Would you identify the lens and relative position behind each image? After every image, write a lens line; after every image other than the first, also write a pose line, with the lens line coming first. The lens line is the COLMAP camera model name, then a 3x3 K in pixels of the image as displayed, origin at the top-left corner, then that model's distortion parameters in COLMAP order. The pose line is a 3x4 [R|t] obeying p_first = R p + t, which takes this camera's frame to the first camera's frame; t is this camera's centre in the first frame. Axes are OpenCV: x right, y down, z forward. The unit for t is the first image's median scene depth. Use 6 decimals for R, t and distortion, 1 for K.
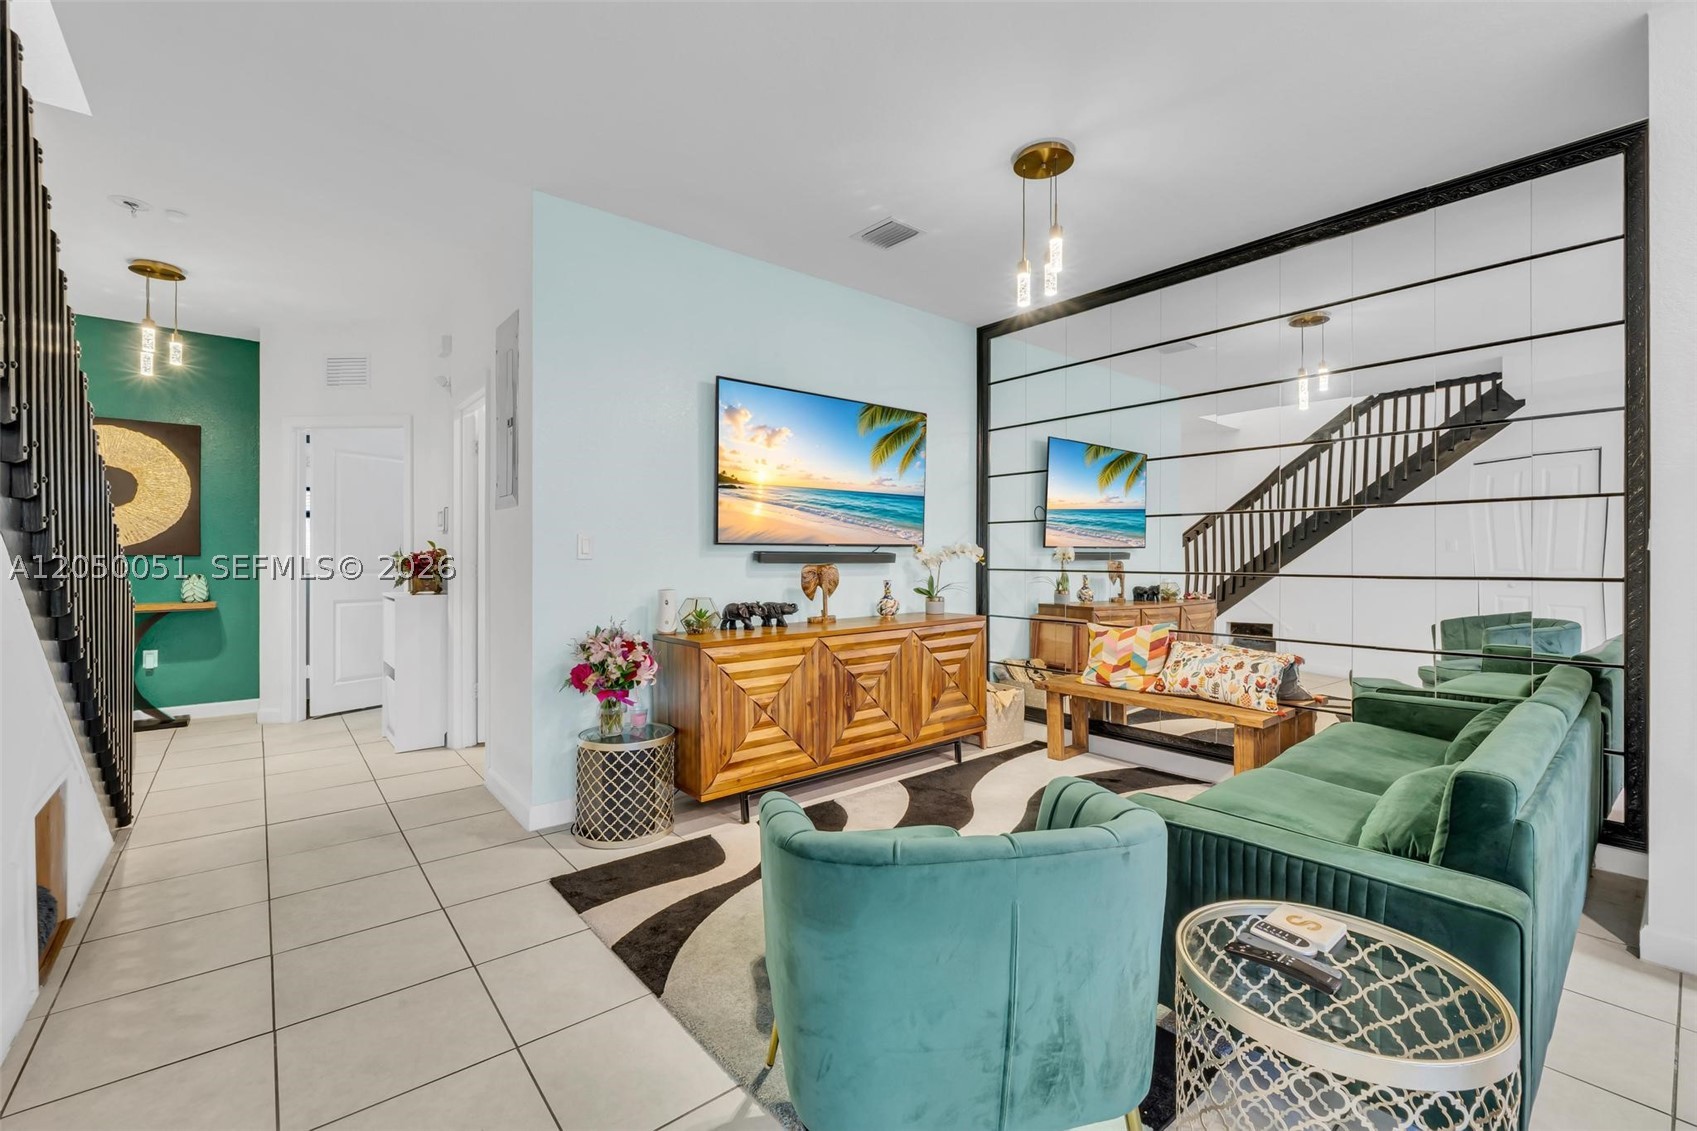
lens RADIAL K [[715.5, 0, 854.1], [0, 715.5, 557.7], [0, 0, 1]] dist [-0.003489, 0.000349]
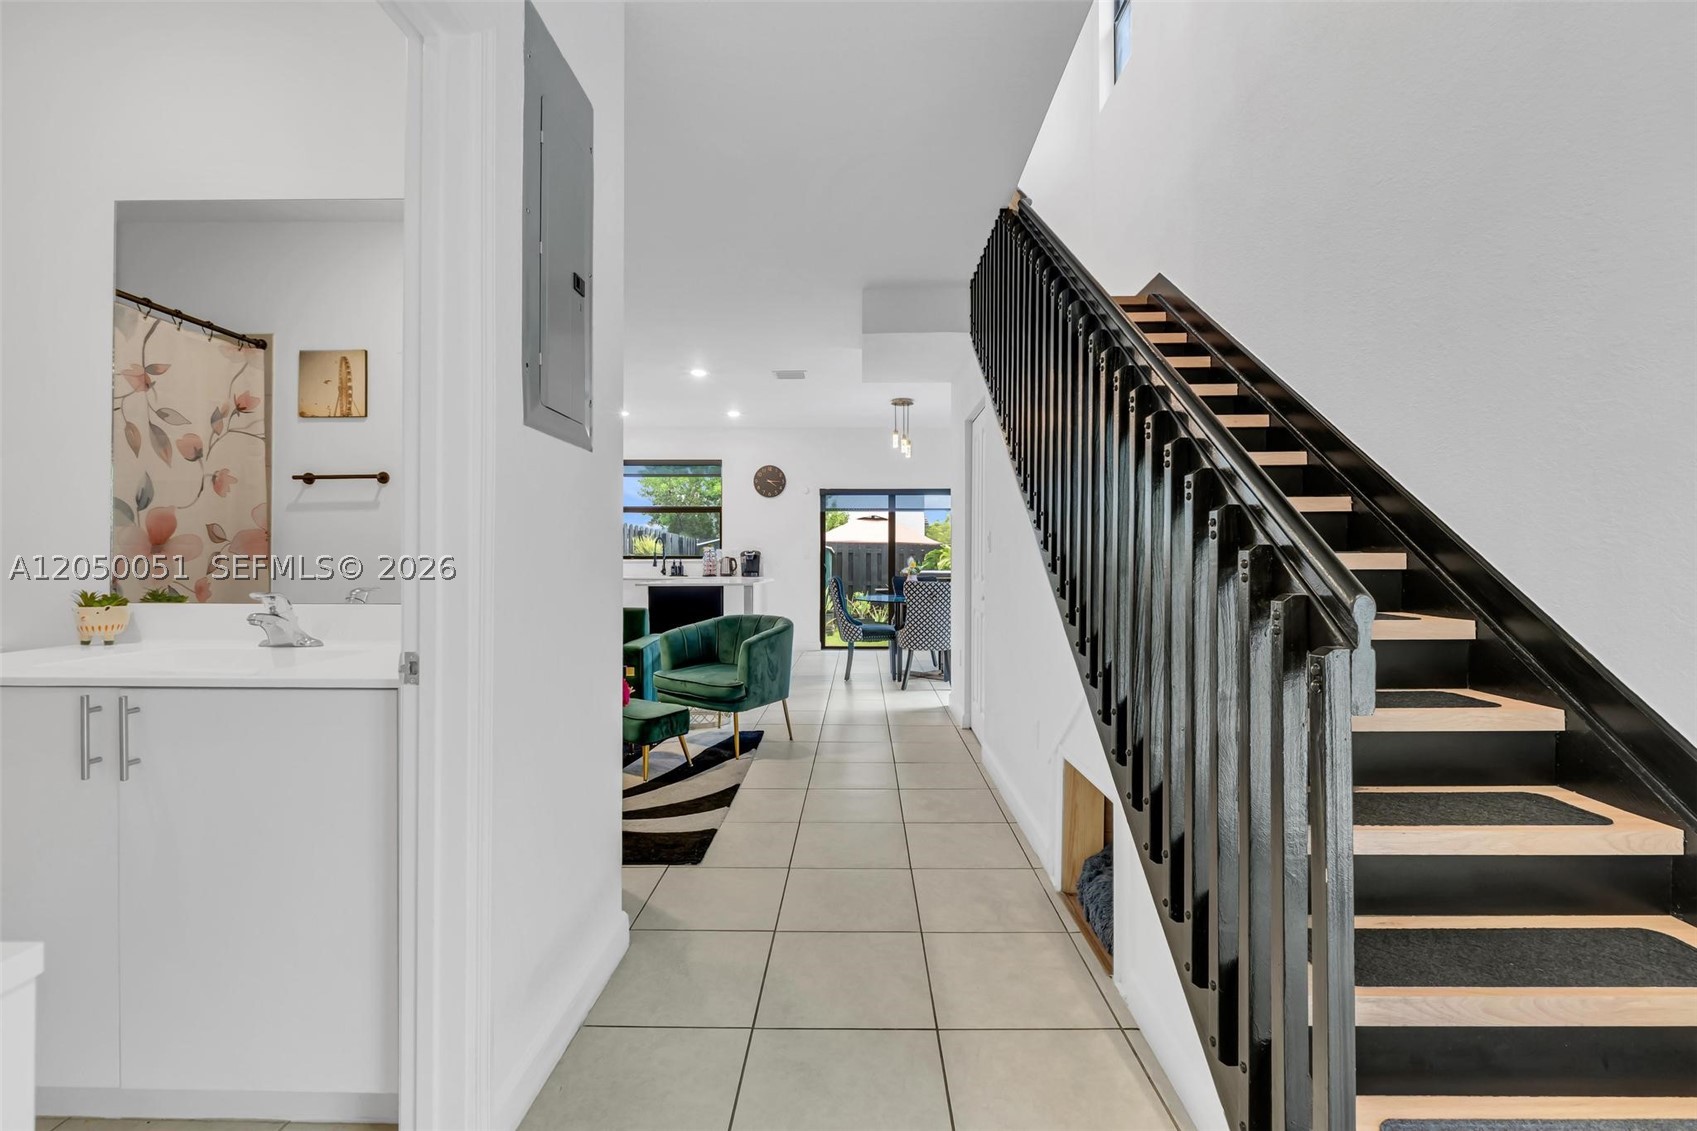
lens RADIAL K [[721.5, 0, 856.2], [0, 721.5, 560.3], [0, 0, 1]] dist [-0.003023, -0.000608]
pose [[-0.764064, -0.003129, 0.645133, -0.872774], [-0.003462, 0.999994, 0.000751, 0.012500], [-0.645131, -0.001660, -0.764070, 1.136012]]
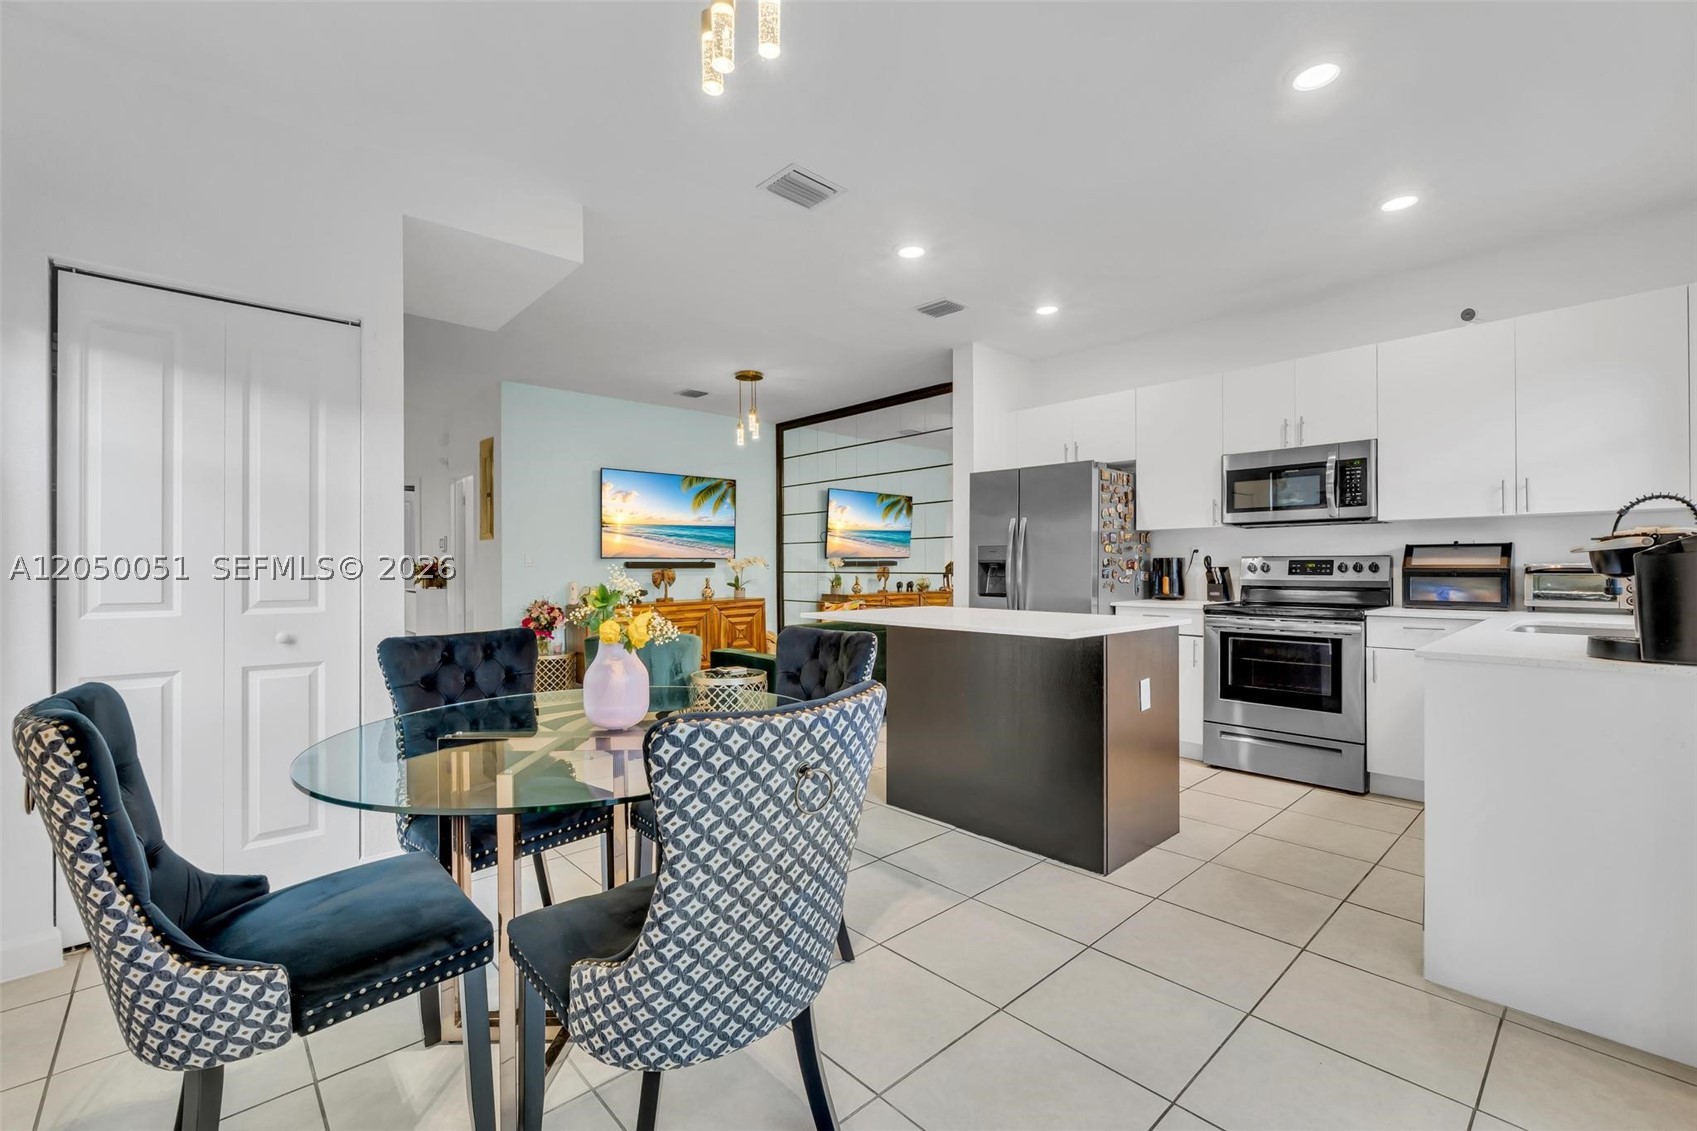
lens RADIAL K [[726.1, 0, 855.7], [0, 726.1, 562.8], [0, 0, 1]] dist [-0.003183, -0.000422]
pose [[0.998654, -0.005082, 0.051612, 0.351747], [0.005330, 0.999975, -0.004665, 0.005444], [-0.051587, 0.004934, 0.998656, -0.874338]]
